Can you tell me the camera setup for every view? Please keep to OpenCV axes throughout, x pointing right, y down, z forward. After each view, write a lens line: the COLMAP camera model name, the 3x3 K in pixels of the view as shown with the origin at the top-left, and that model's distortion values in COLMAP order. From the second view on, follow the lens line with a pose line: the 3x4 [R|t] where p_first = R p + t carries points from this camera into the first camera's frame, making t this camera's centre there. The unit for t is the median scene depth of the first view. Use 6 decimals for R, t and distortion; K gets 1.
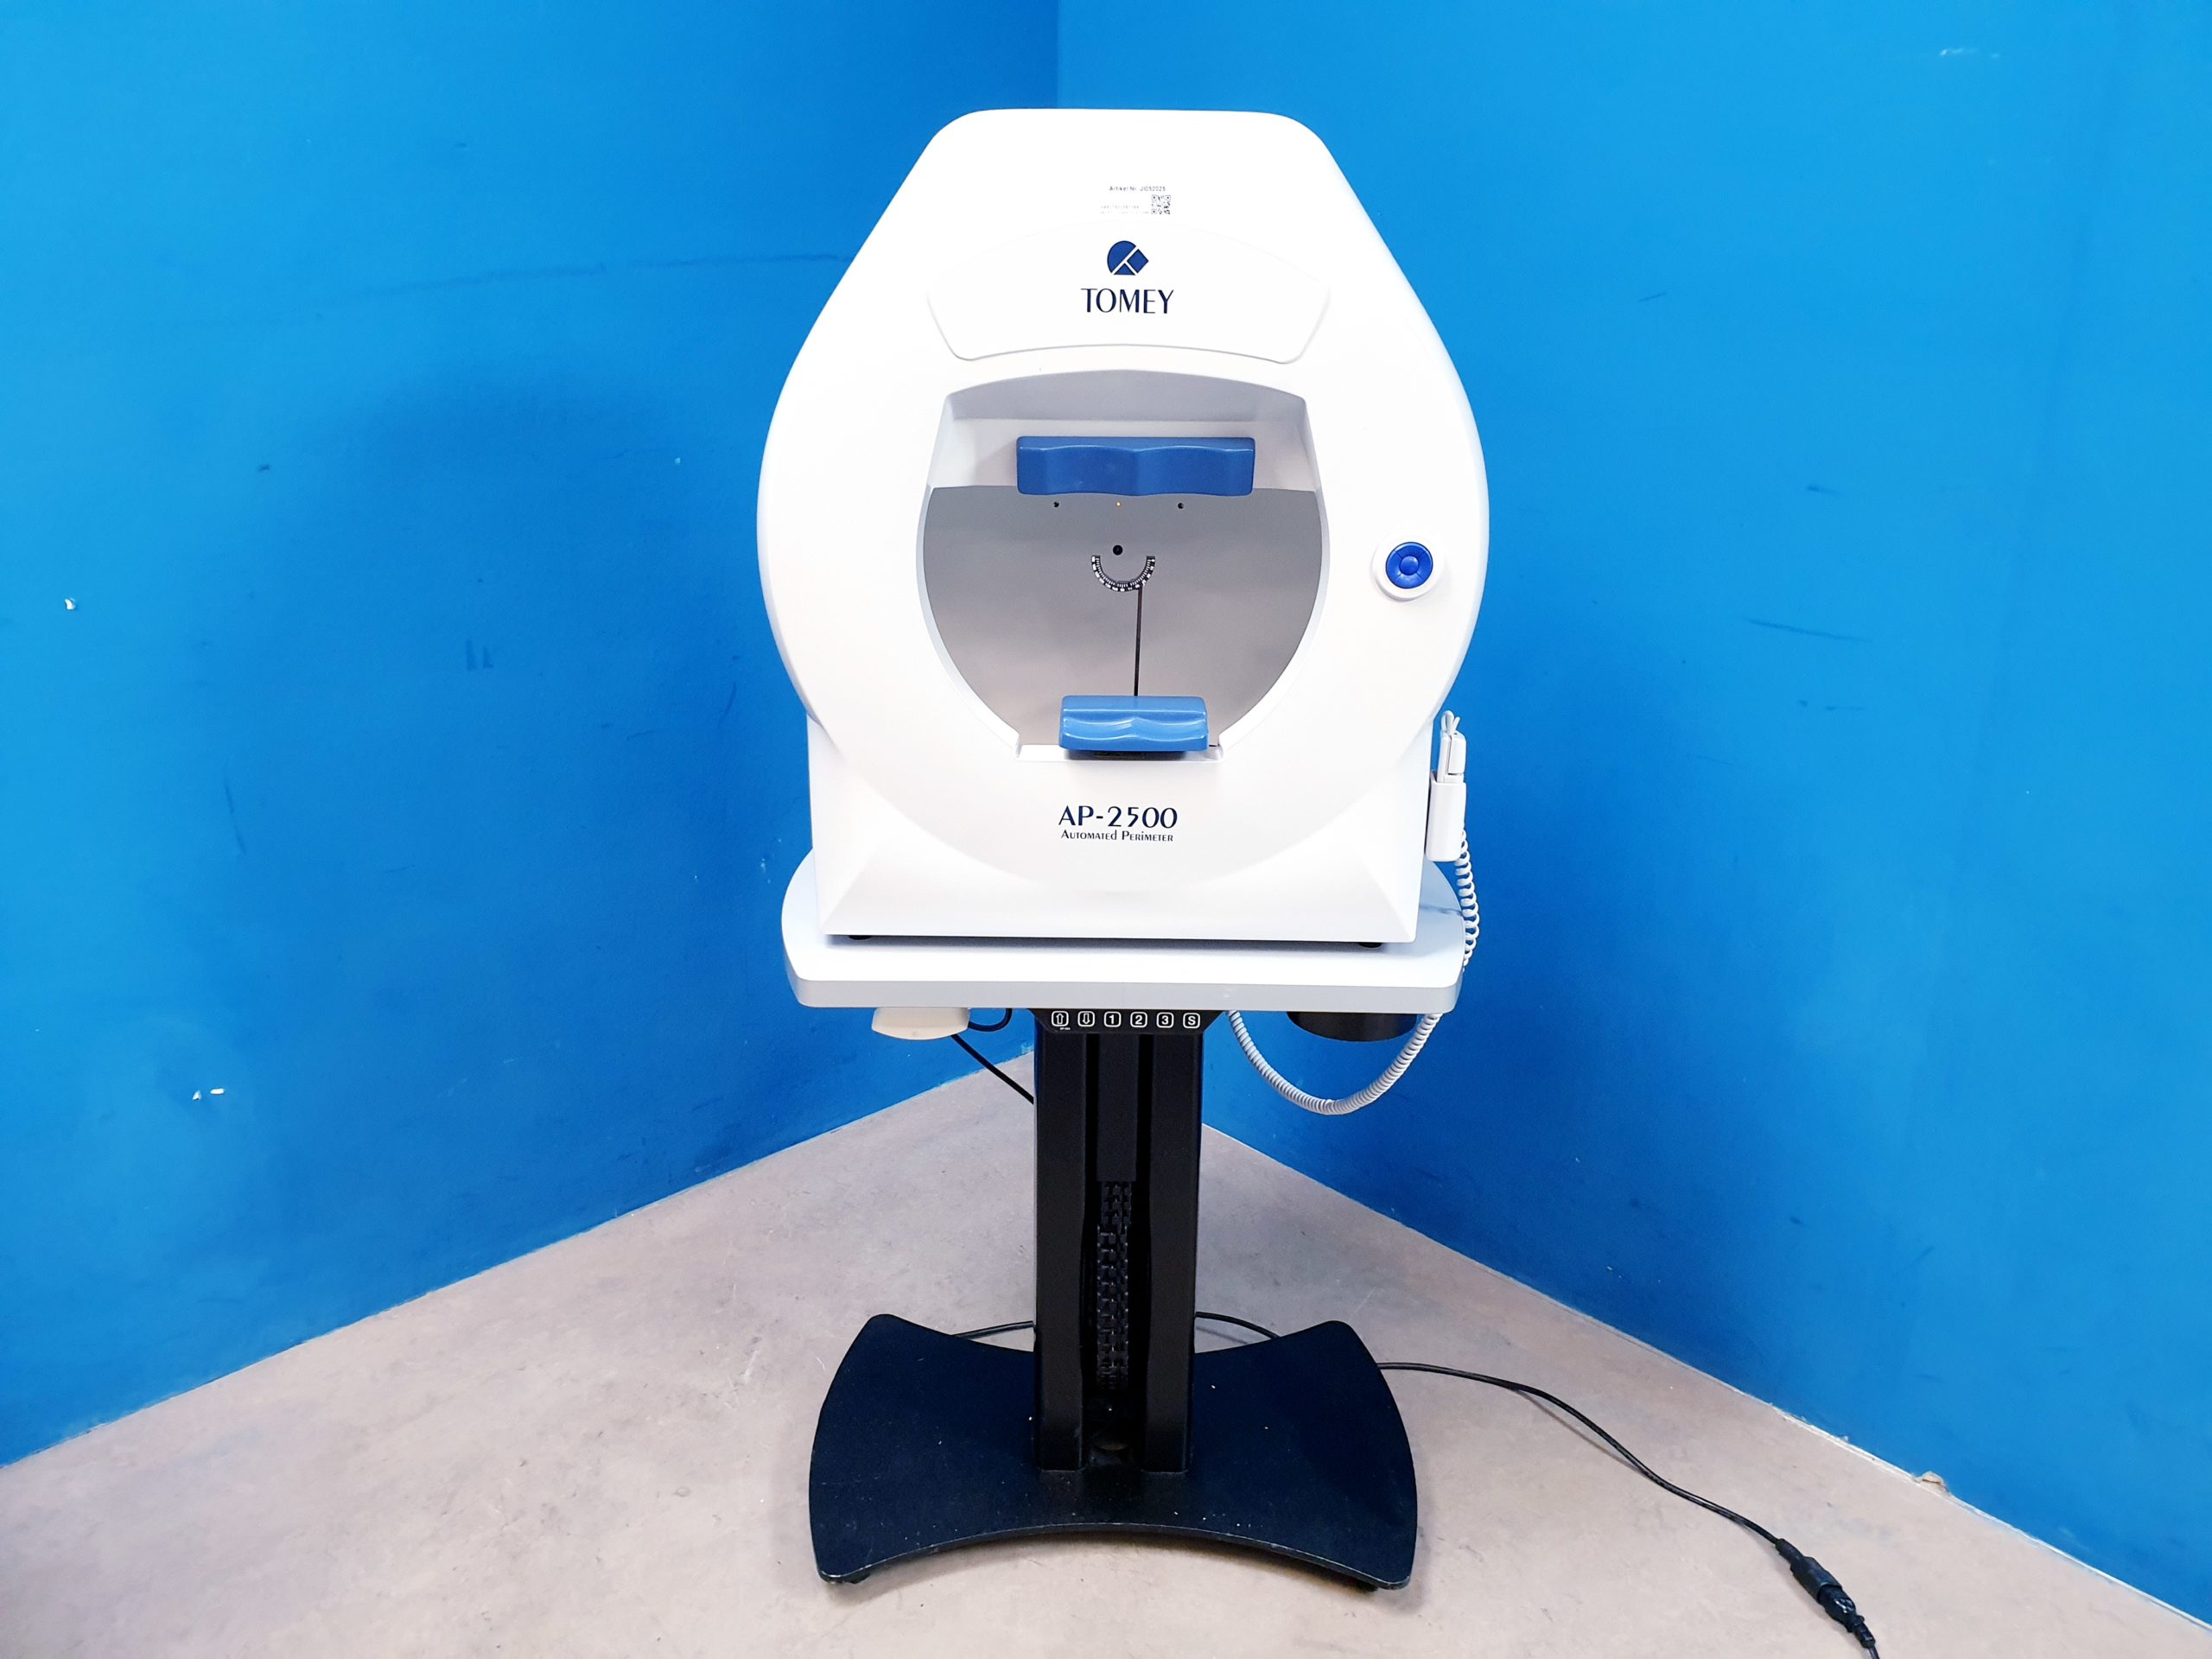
lens RADIAL K [[1778.7, 0, 1095.3], [0, 1778.7, 926.1], [0, 0, 1]] dist [-0.009504, 0.072318]
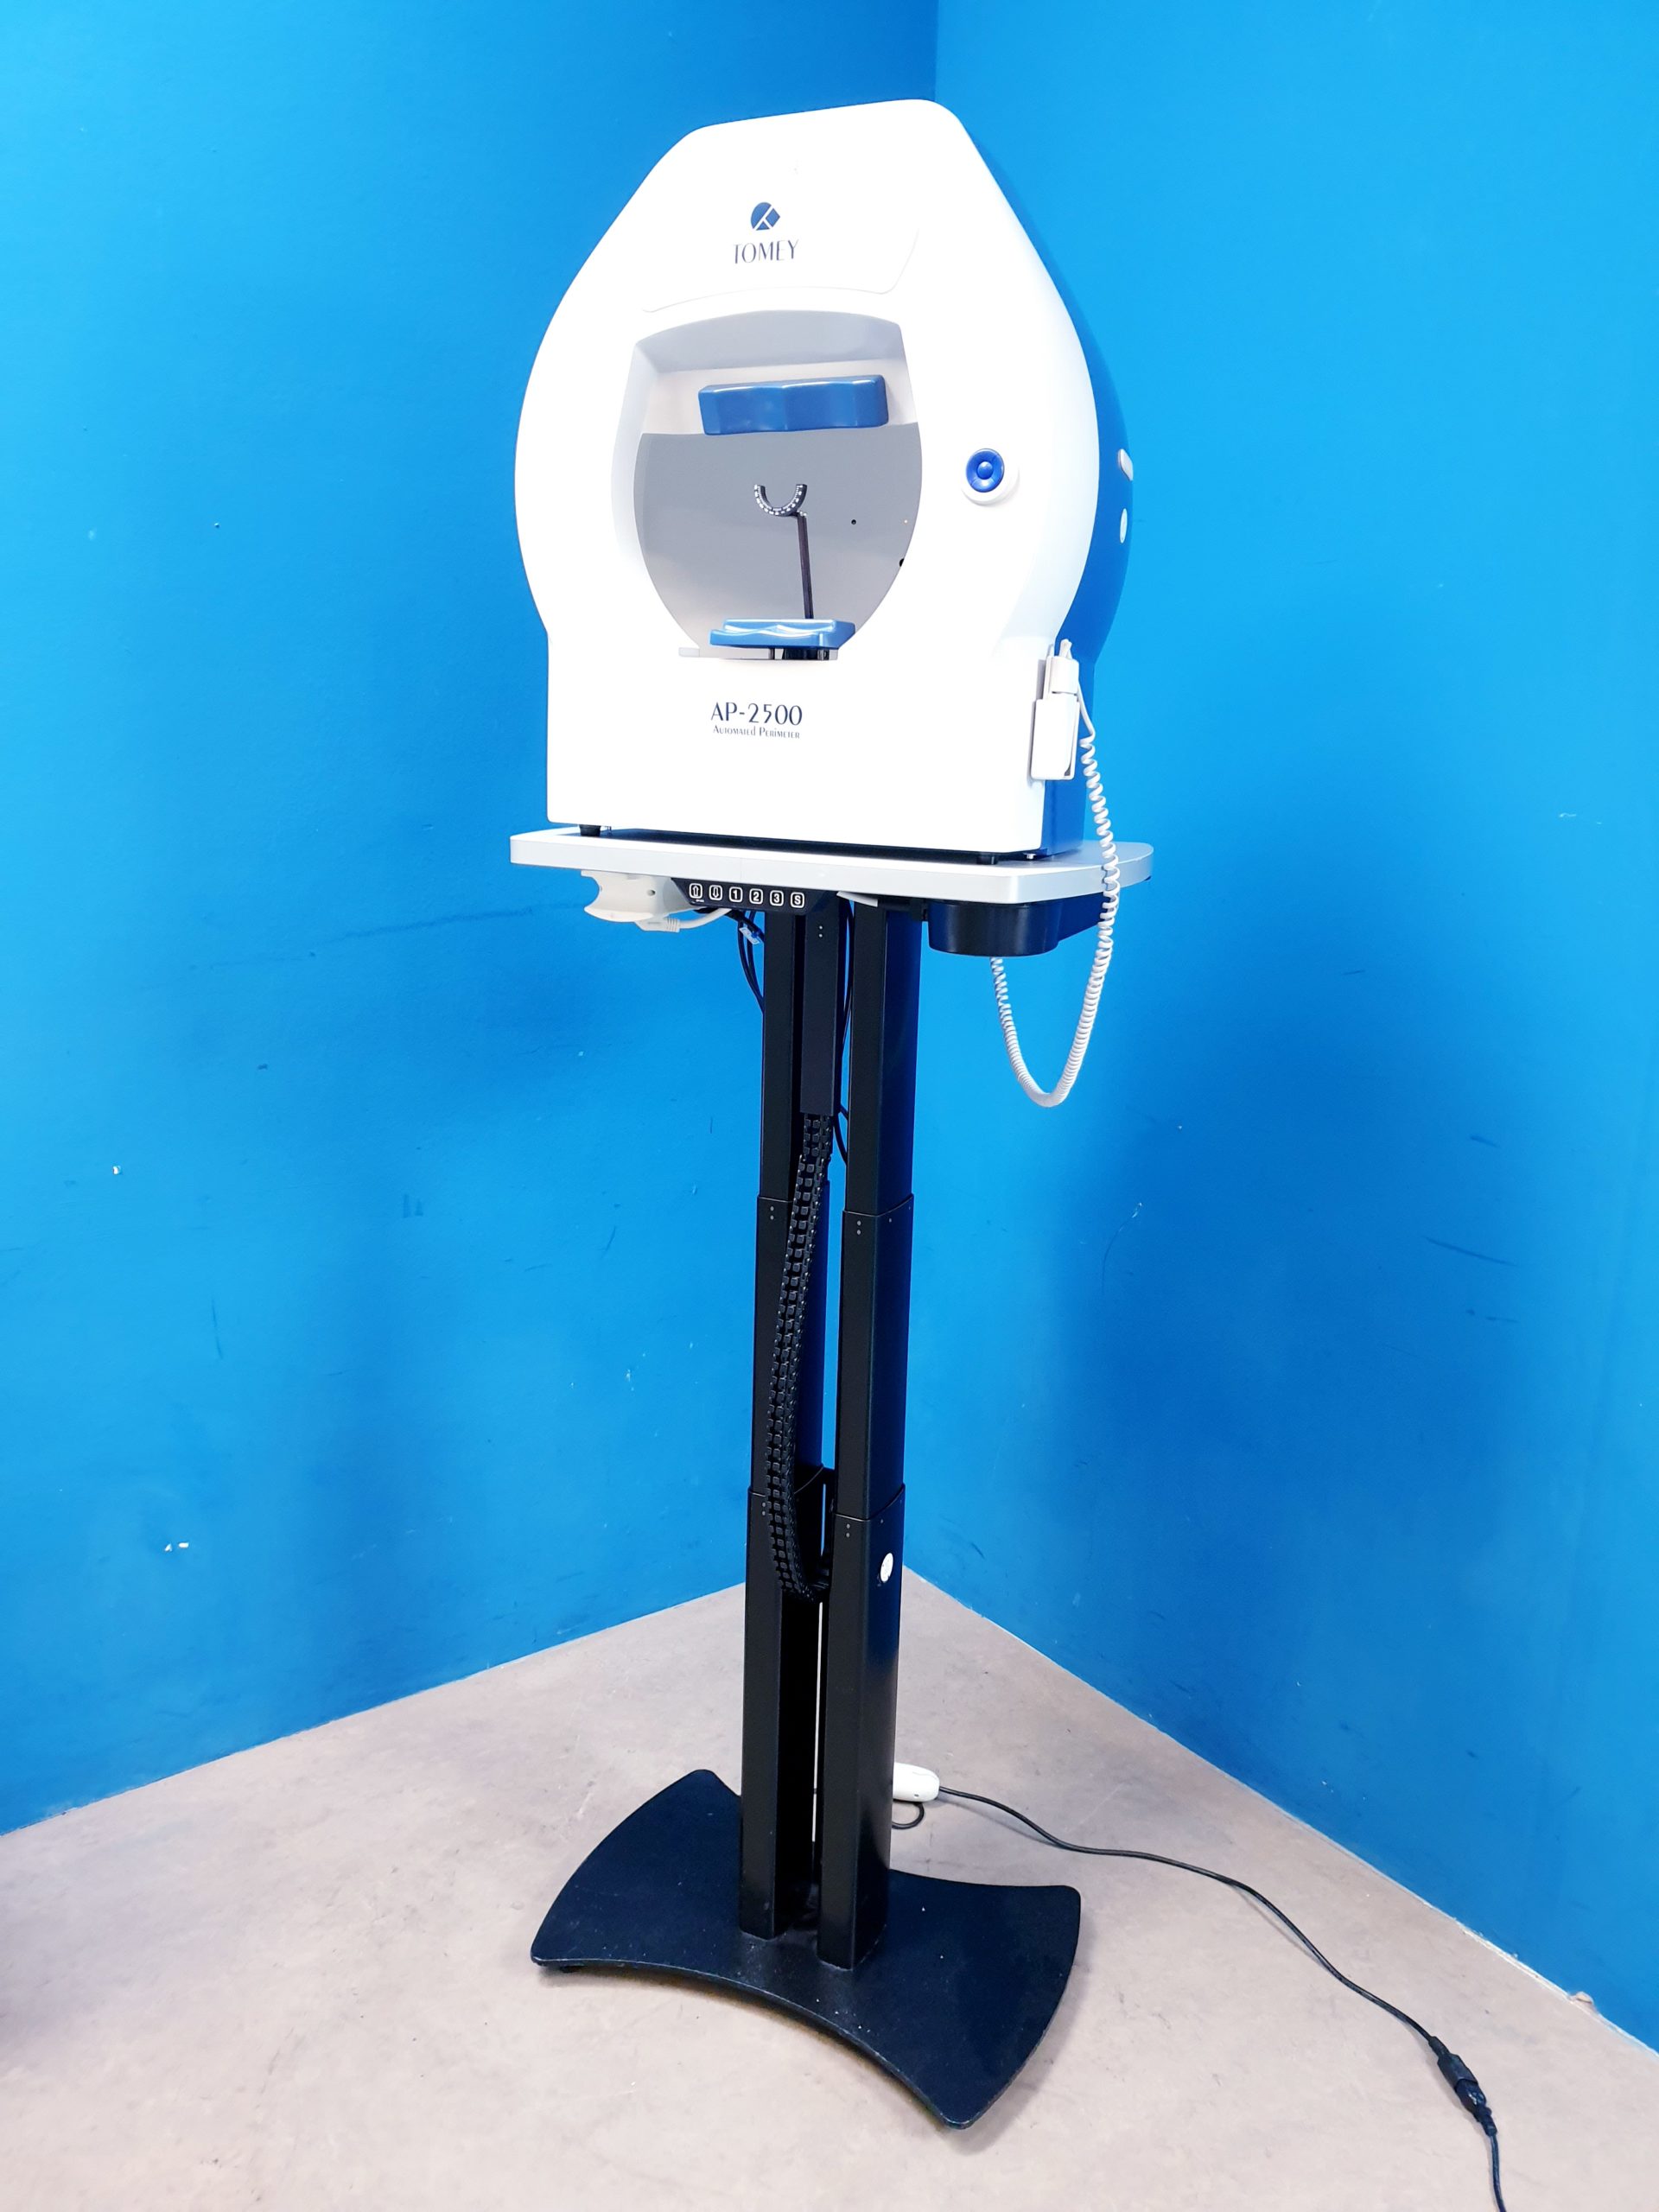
lens RADIAL K [[1778.7, 0, 820.5], [0, 1778.7, 1233.7], [0, 0, 1]] dist [-0.009504, 0.072318]
pose [[0.992560, 0.051137, -0.110495, 0.082817], [-0.059977, 0.995131, -0.078215, -0.056360], [0.105957, 0.084261, 0.990794, -0.220310]]
